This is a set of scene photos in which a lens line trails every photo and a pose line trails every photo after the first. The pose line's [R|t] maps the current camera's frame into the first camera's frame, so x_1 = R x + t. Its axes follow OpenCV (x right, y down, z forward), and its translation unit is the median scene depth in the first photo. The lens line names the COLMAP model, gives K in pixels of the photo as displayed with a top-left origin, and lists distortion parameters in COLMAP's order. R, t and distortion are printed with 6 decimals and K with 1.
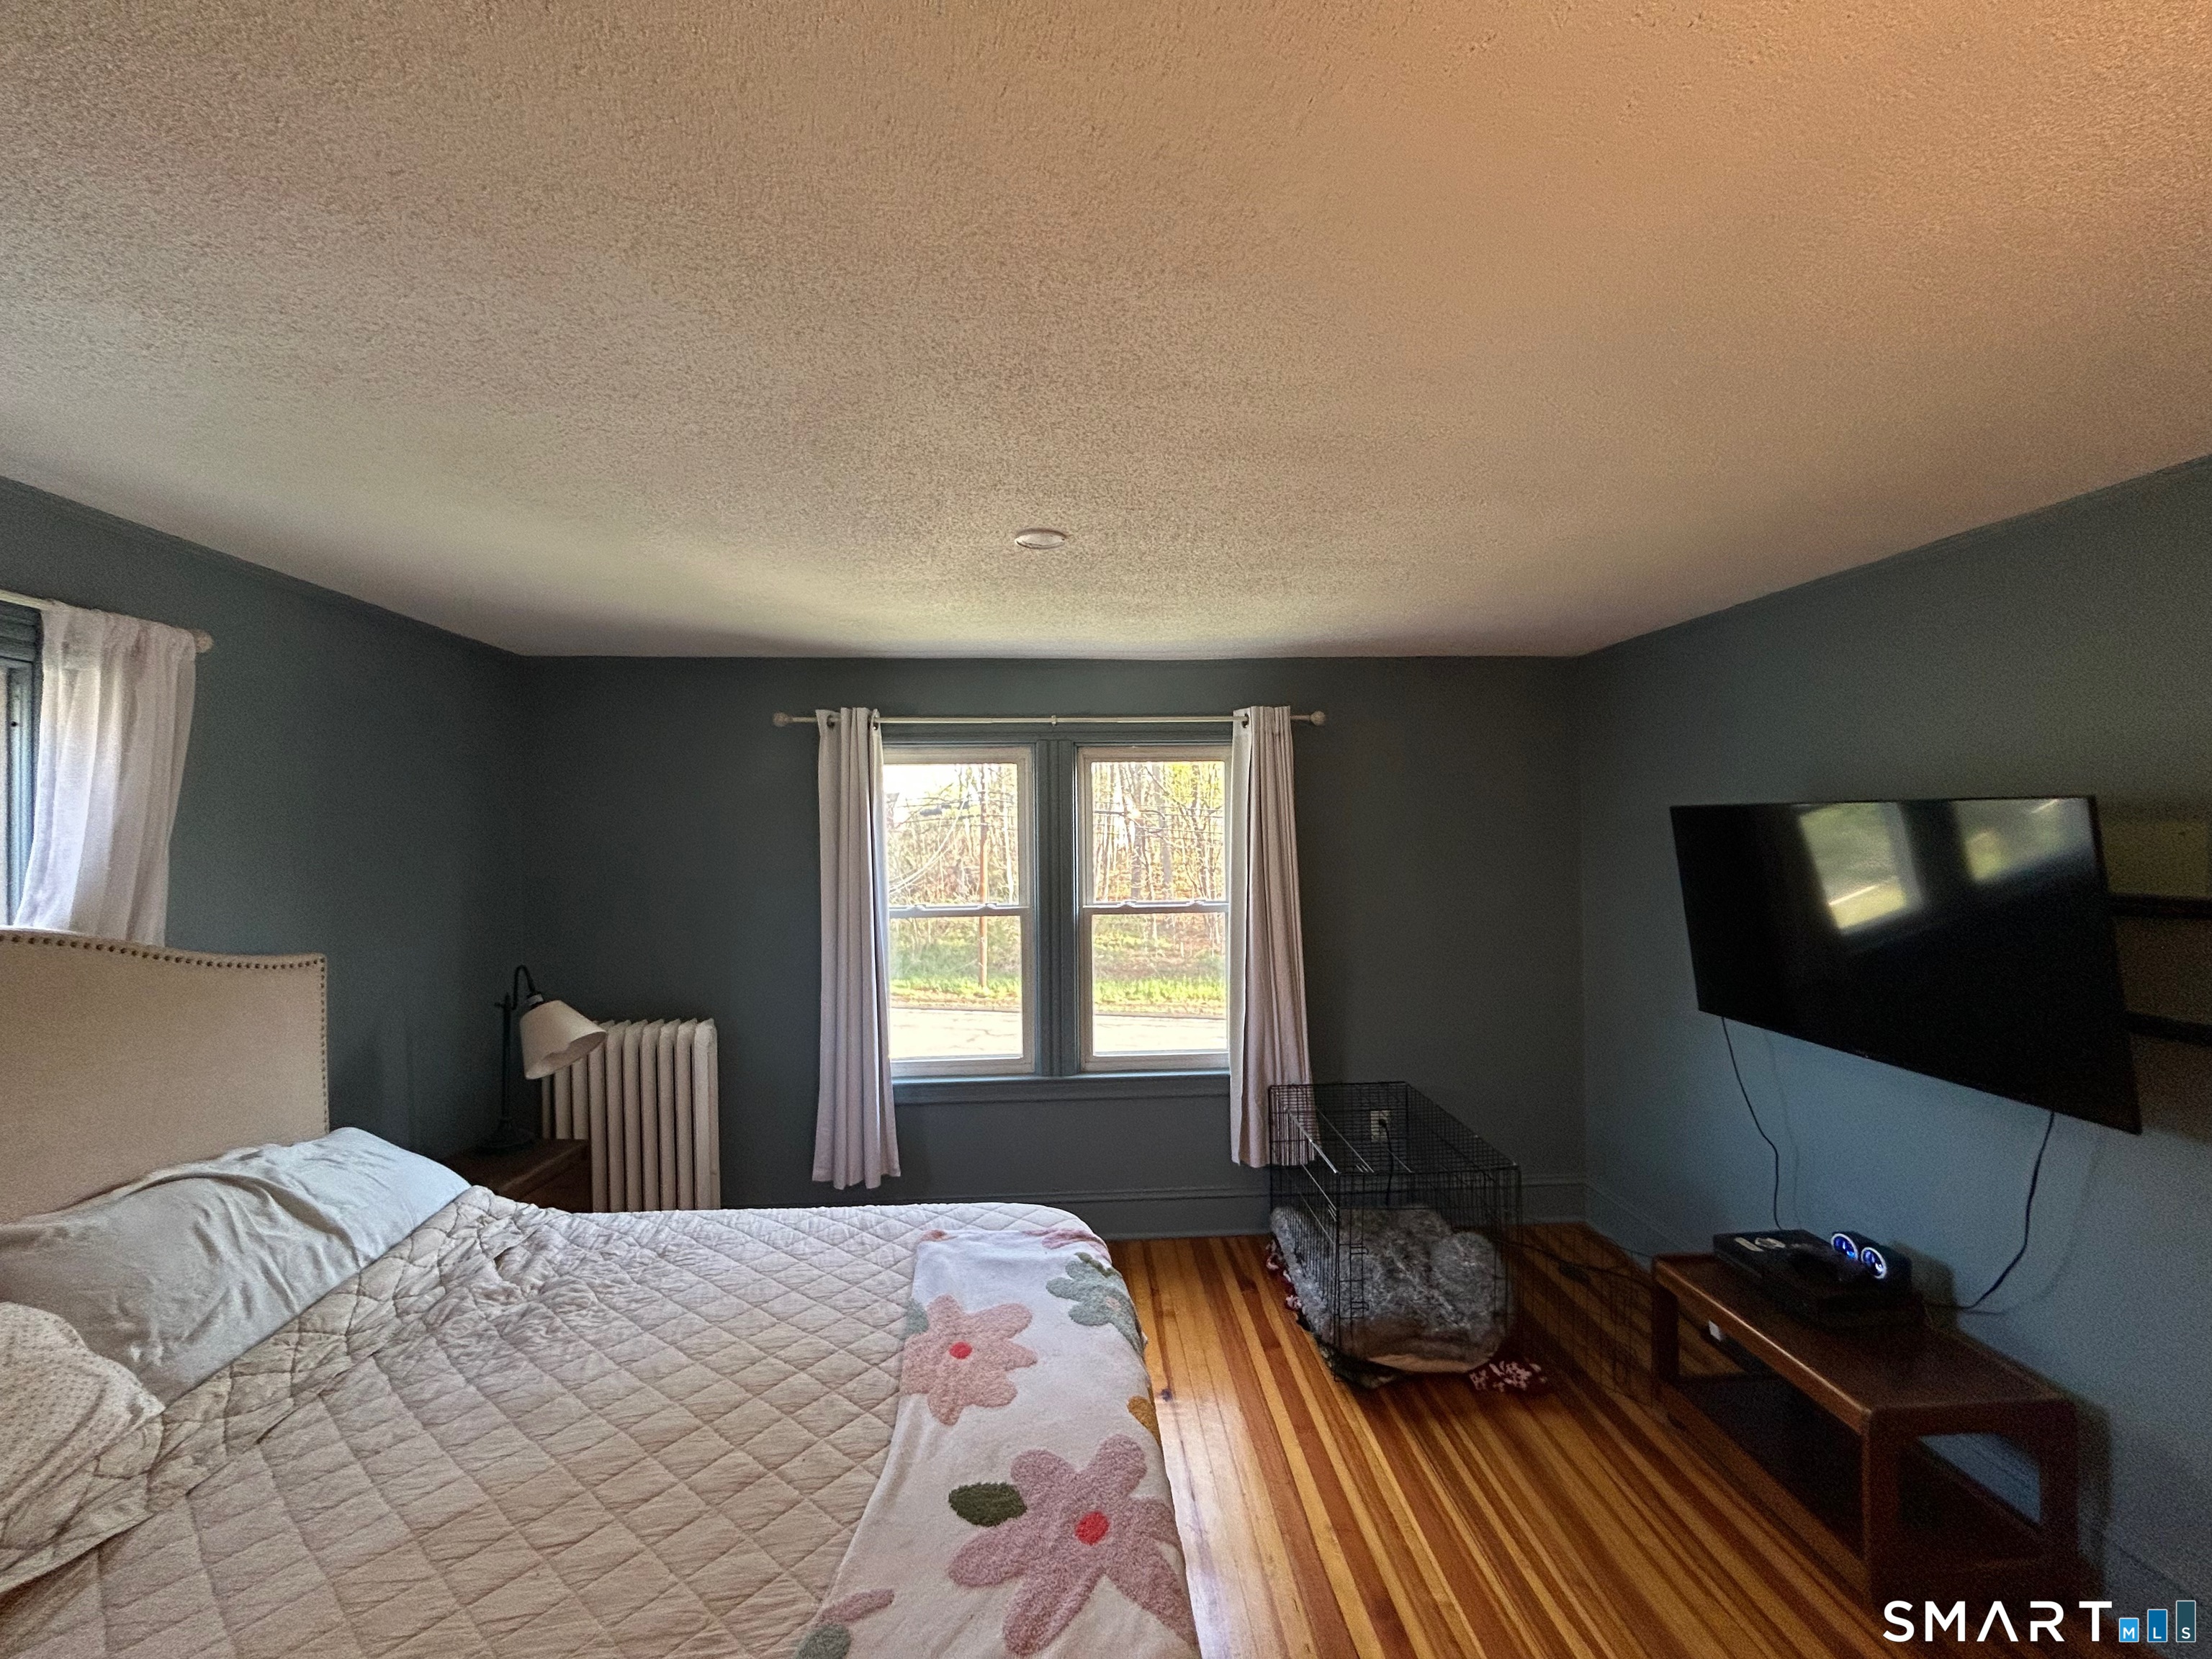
lens RADIAL K [[898.3, 0, 1107.0], [0, 898.3, 824.0], [0, 0, 1]] dist [-0.003947, -0.000804]
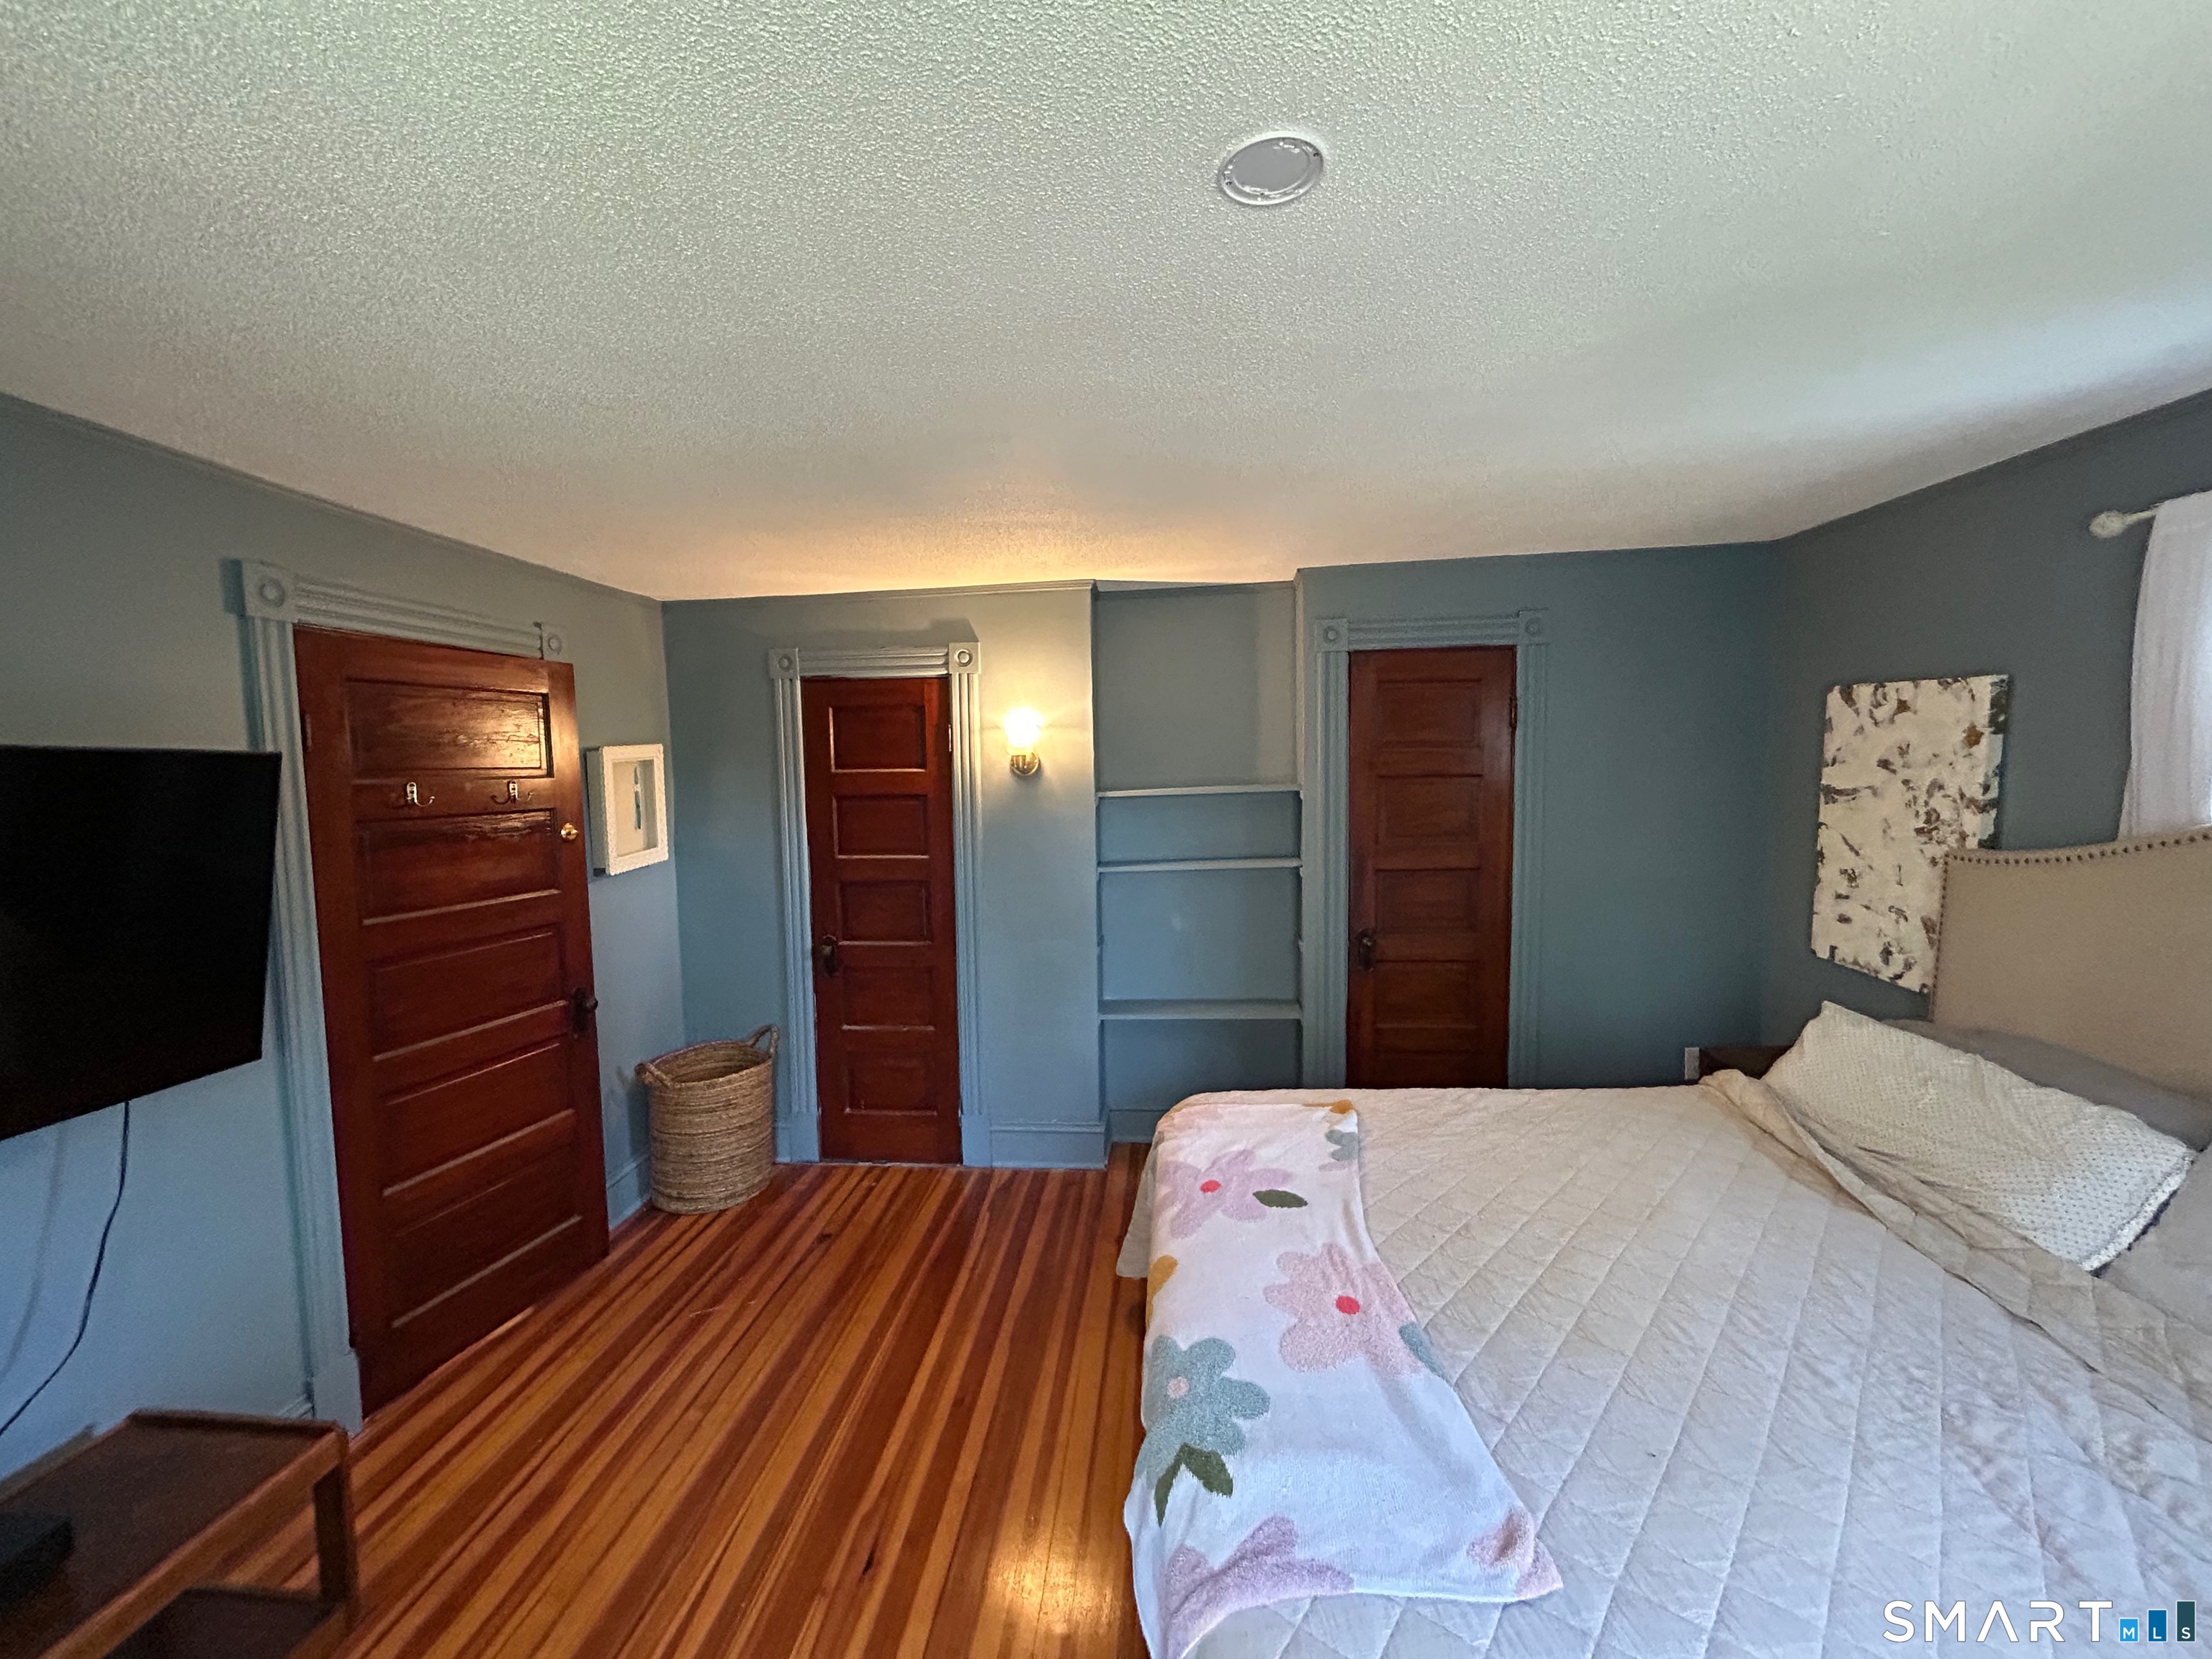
lens RADIAL K [[898.3, 0, 1097.8], [0, 898.3, 829.6], [0, 0, 1]] dist [-0.003947, -0.000804]
pose [[-0.987912, 0.019406, 0.153797, -0.044371], [0.029436, 0.997566, 0.063209, 0.017612], [-0.152196, 0.066972, -0.986079, 1.469653]]
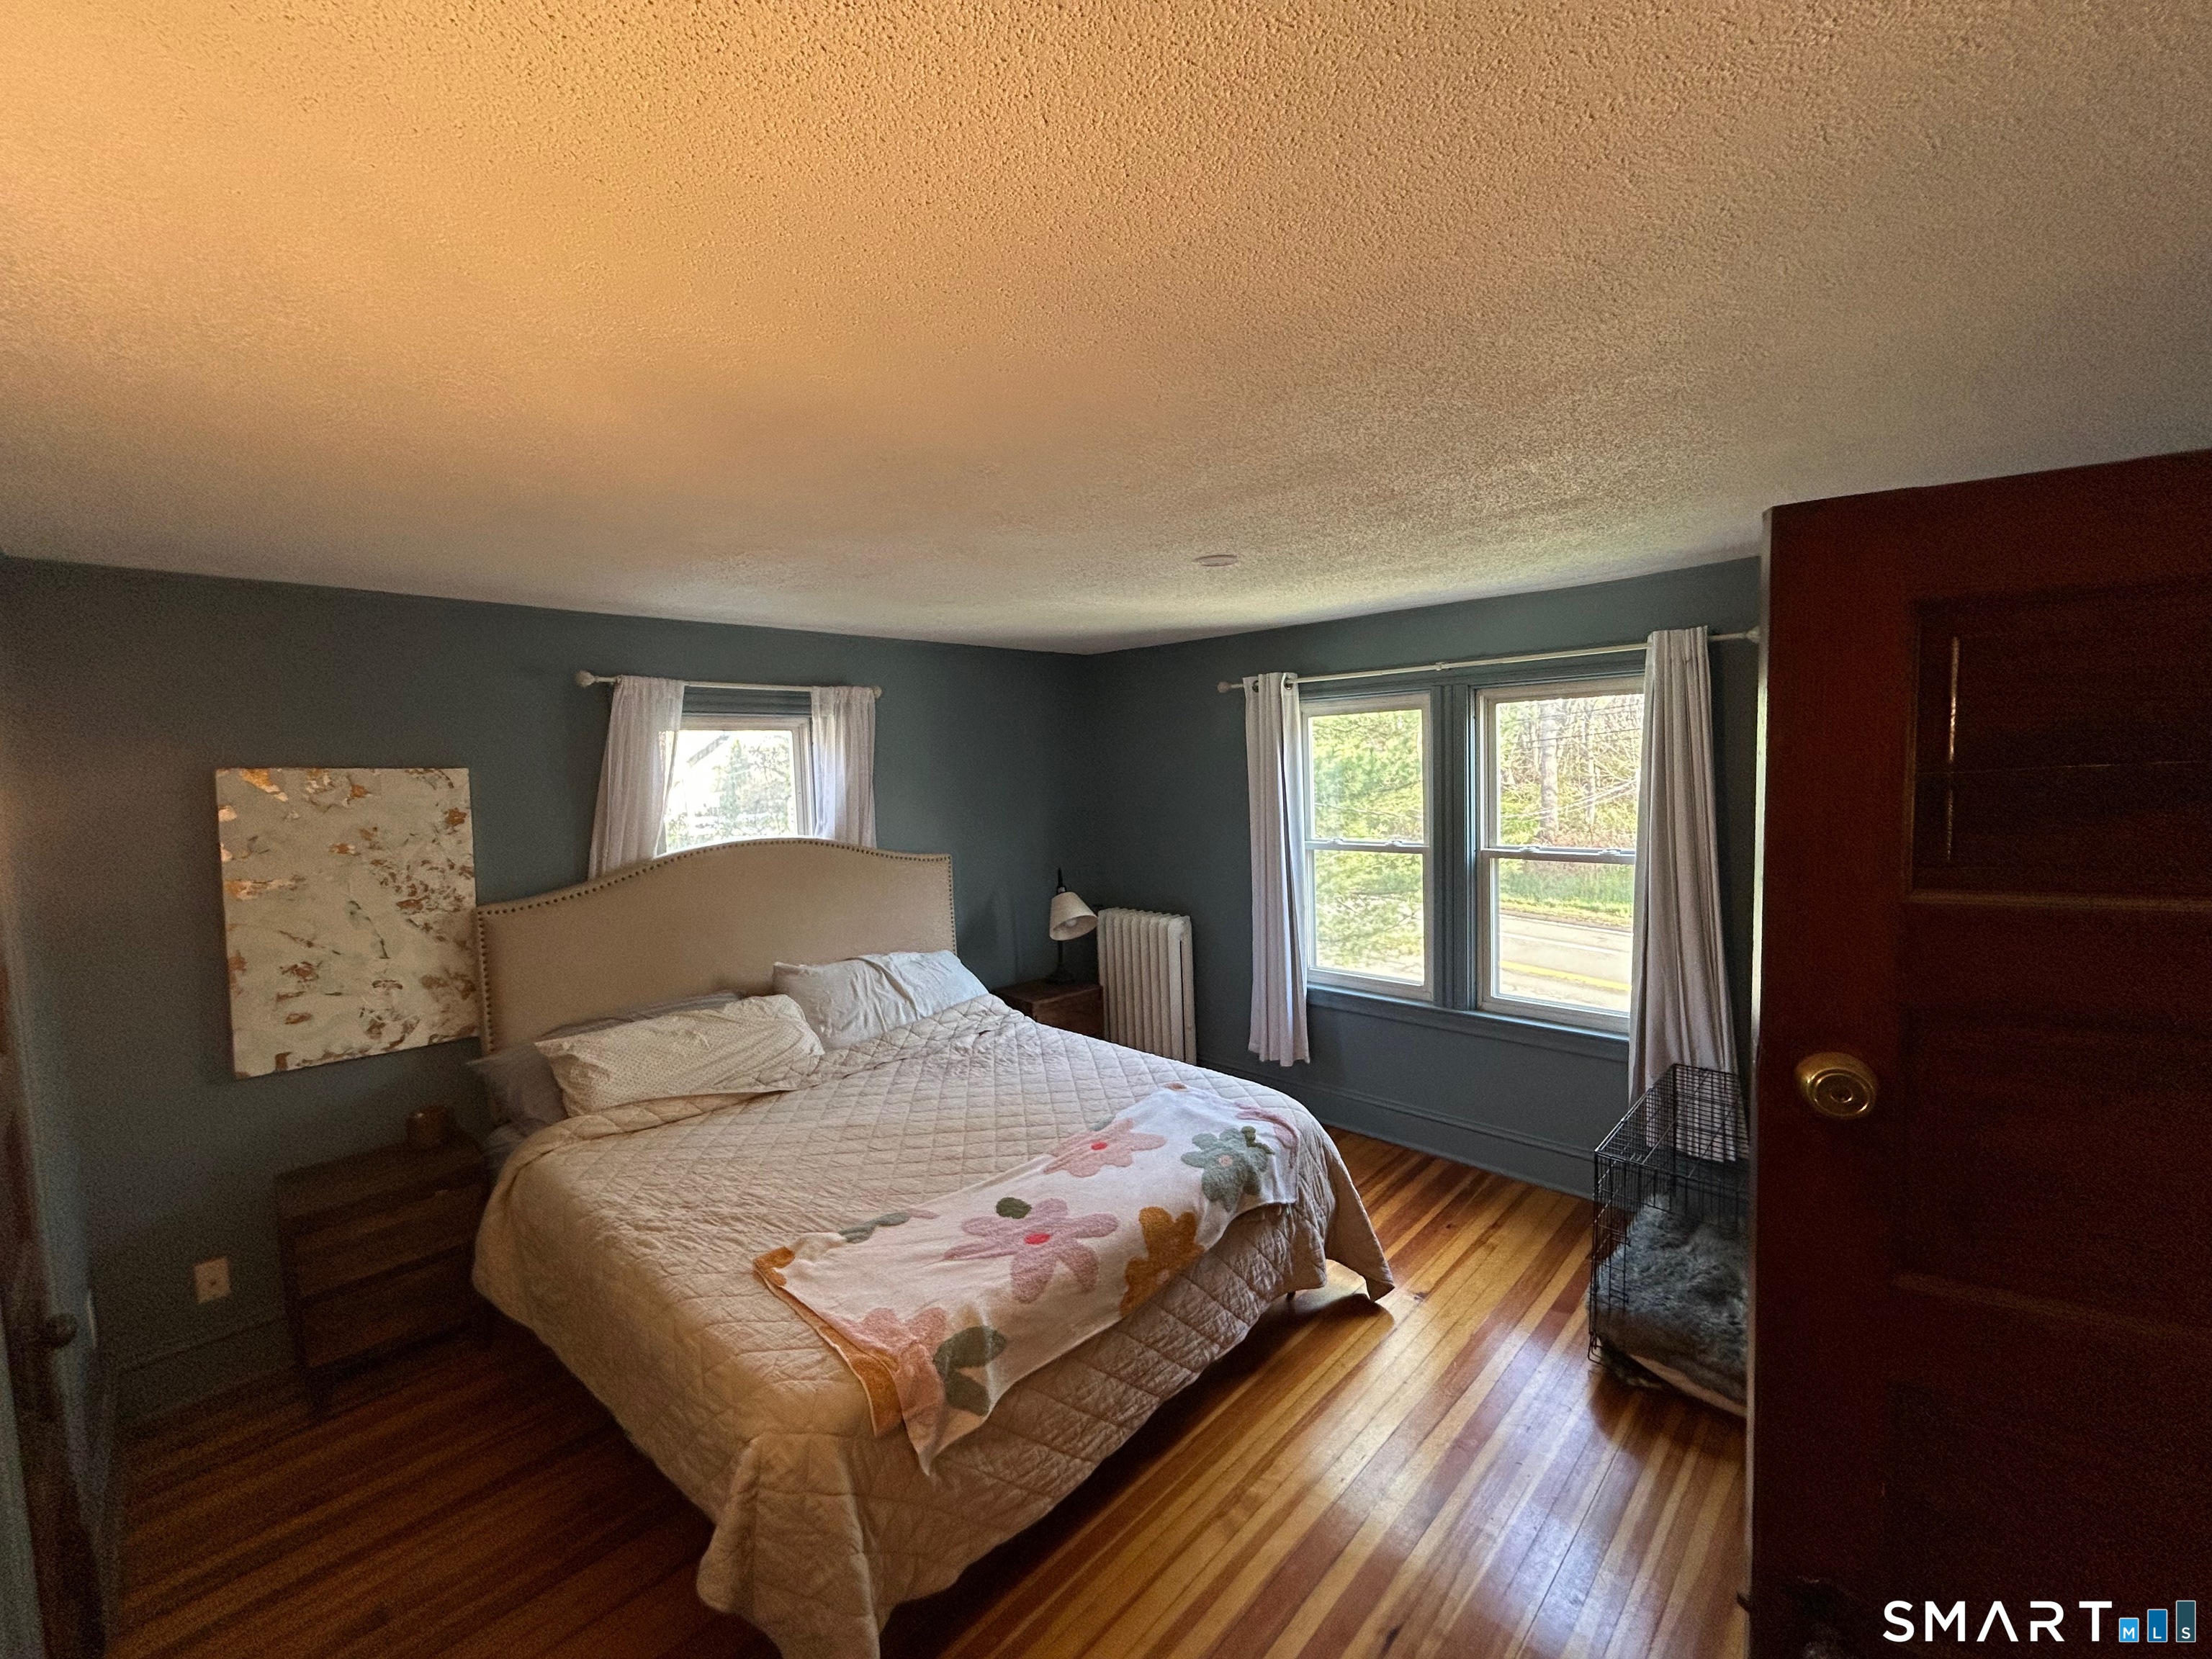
lens RADIAL K [[898.3, 0, 1101.8], [0, 898.3, 830.1], [0, 0, 1]] dist [-0.003947, -0.000804]
pose [[0.677377, 0.044799, -0.734271, 0.708371], [0.036697, 0.994843, 0.094551, -0.067127], [0.734720, -0.090992, 0.672240, 0.022918]]
